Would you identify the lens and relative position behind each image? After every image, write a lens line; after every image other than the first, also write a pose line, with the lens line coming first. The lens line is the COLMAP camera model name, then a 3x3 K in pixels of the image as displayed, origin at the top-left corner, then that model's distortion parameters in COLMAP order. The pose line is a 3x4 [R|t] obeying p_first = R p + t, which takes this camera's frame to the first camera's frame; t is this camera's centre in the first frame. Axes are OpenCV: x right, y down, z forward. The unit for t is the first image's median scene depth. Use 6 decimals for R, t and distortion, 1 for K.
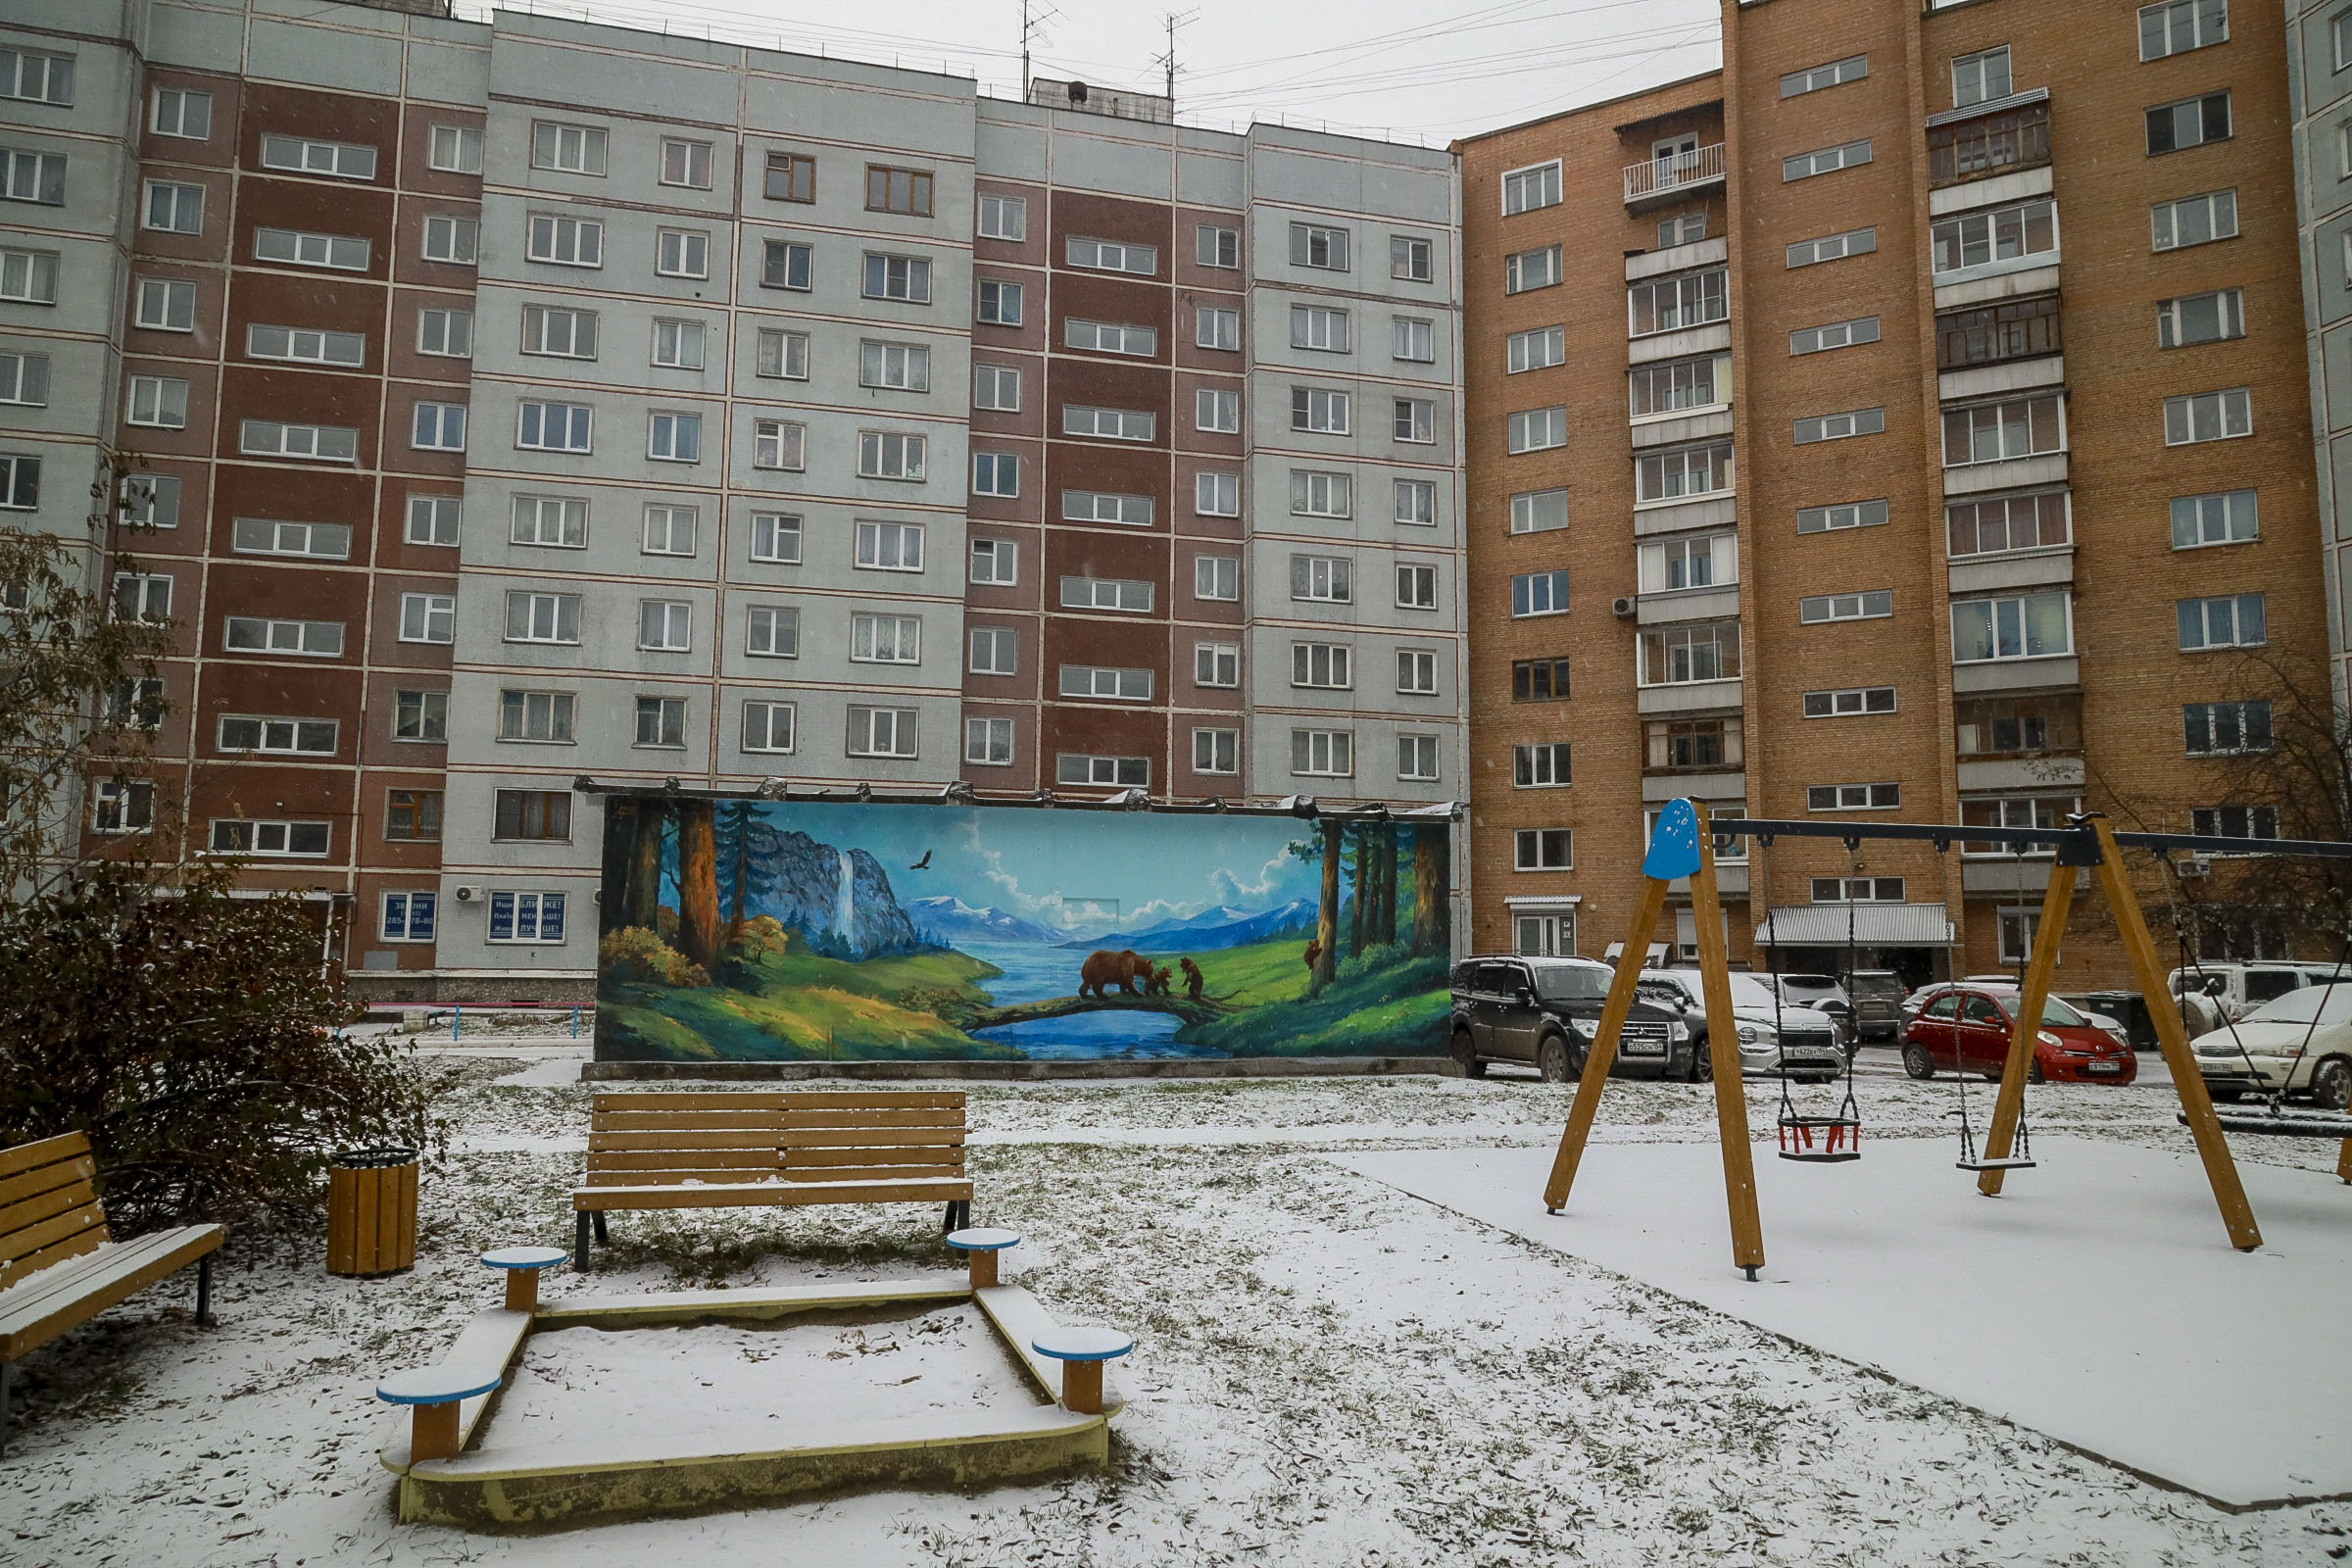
lens RADIAL K [[1501.5, 0, 1141.1], [0, 1501.5, 775.8], [0, 0, 1]] dist [-0.002076, 0.001549]
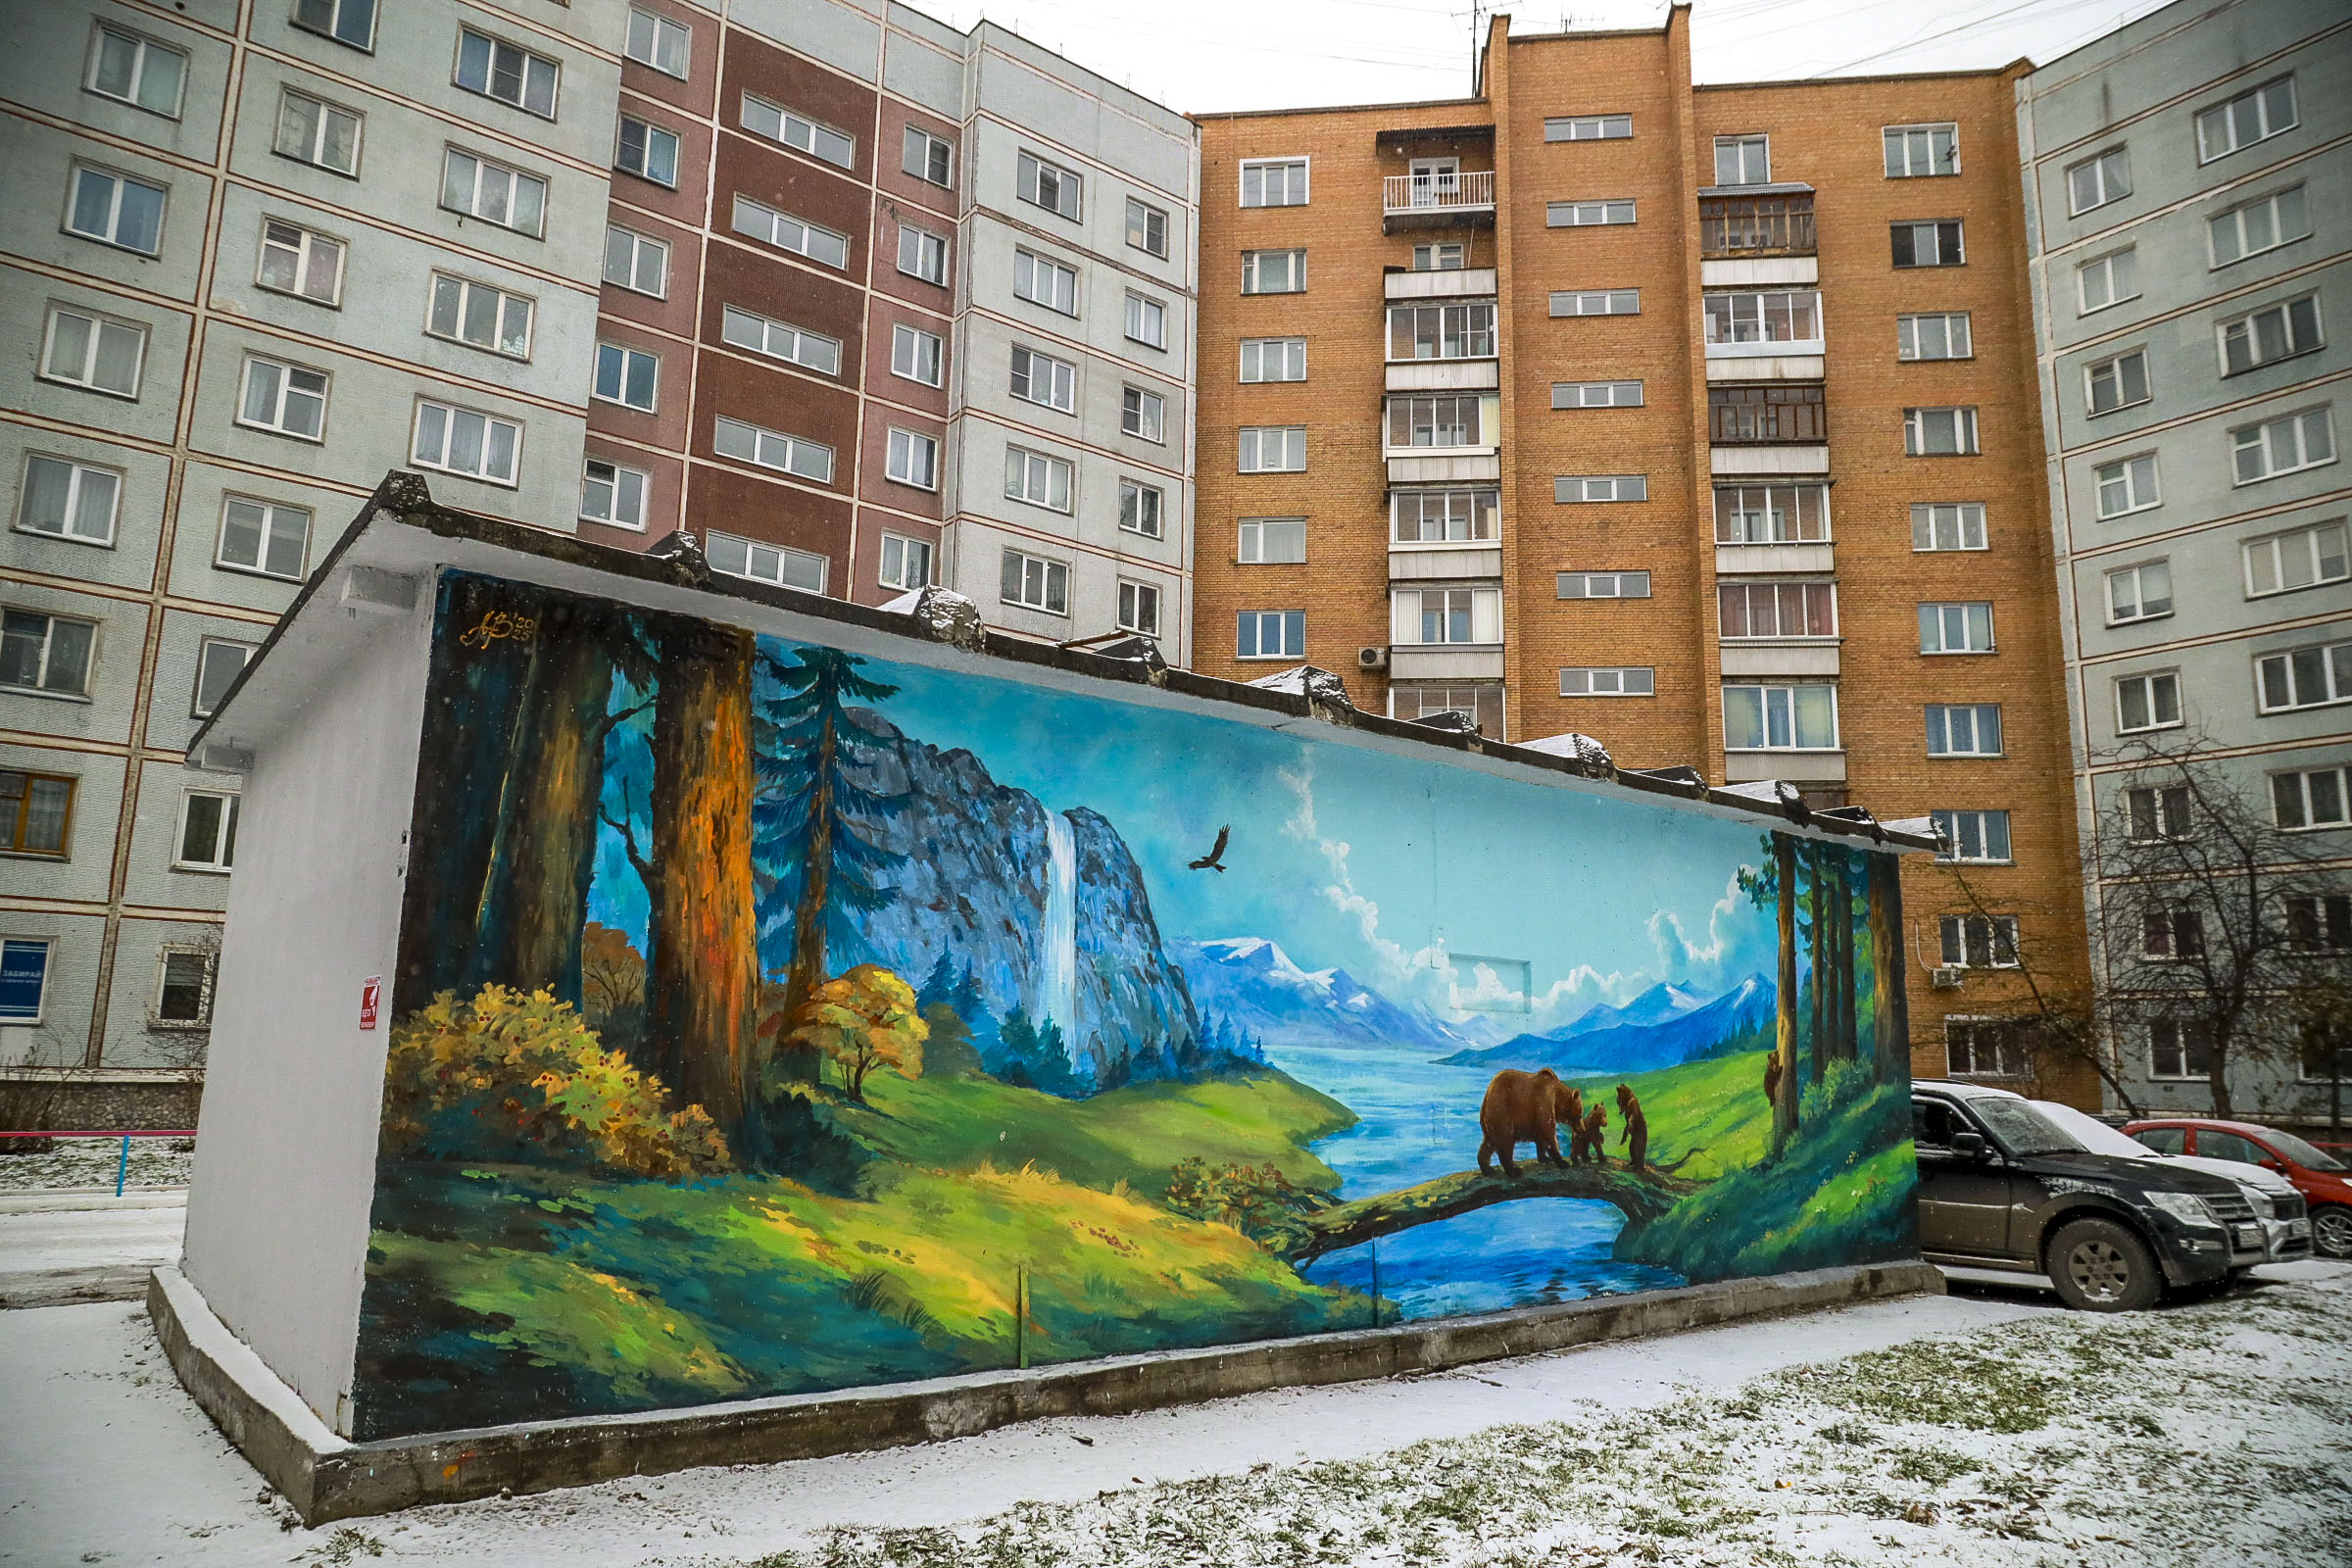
lens RADIAL K [[1514.9, 0, 1176.0], [0, 1514.9, 784.0], [0, 0, 1]] dist [-0.006993, 0.004239]
pose [[0.917146, 0.082876, 0.389840, -0.303007], [-0.062523, 0.995948, -0.064637, 0.062567], [-0.393618, 0.034907, 0.918611, 0.585116]]
